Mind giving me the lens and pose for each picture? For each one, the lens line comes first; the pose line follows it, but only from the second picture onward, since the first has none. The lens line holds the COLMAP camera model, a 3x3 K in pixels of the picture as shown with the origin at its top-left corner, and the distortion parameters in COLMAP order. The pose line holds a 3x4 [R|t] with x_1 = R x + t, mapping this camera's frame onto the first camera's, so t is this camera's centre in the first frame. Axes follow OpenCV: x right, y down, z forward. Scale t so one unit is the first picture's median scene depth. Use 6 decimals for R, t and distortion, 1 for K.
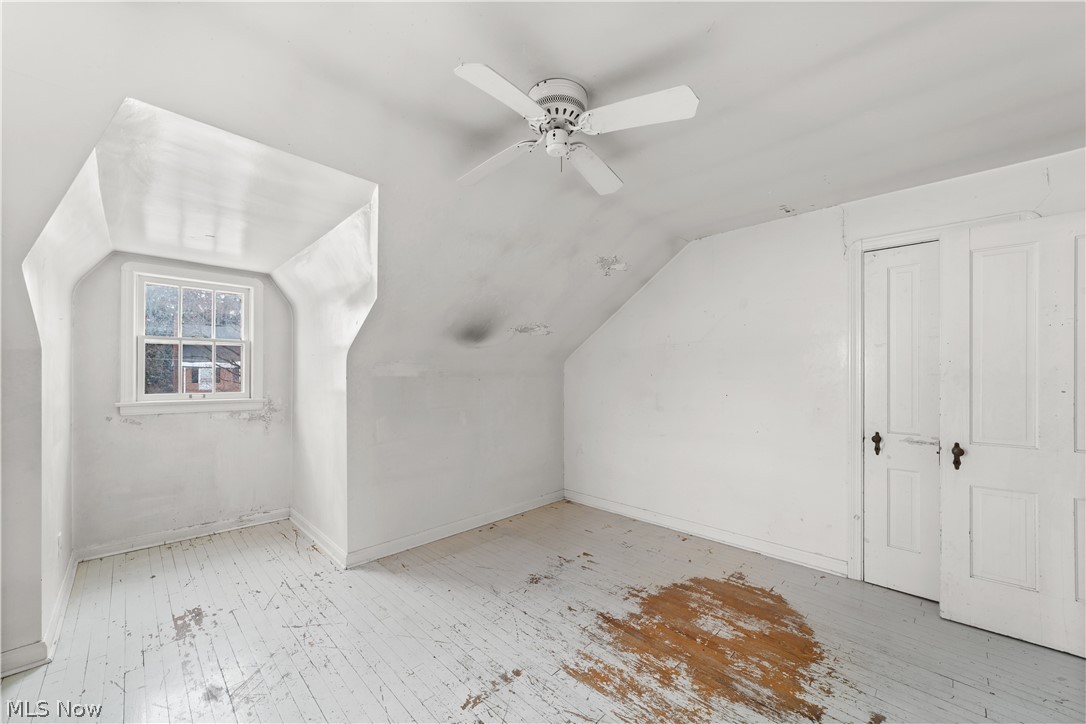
lens RADIAL K [[417.0, 0, 540.3], [0, 417.0, 367.6], [0, 0, 1]] dist [-0.002775, 0.000505]
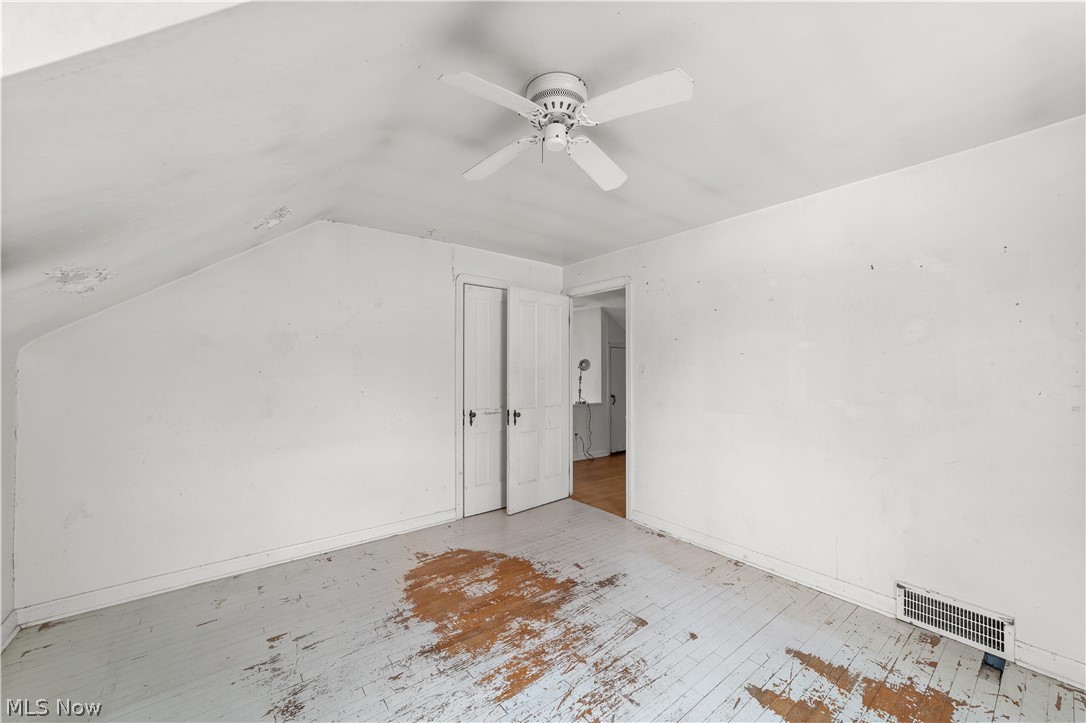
lens RADIAL K [[417.0, 0, 533.6], [0, 417.0, 361.1], [0, 0, 1]] dist [-0.002775, 0.000505]
pose [[0.129788, 0.017303, 0.991391, -0.687519], [-0.015033, 0.999767, -0.015481, 0.003565], [-0.991428, -0.012894, 0.130018, 0.675946]]
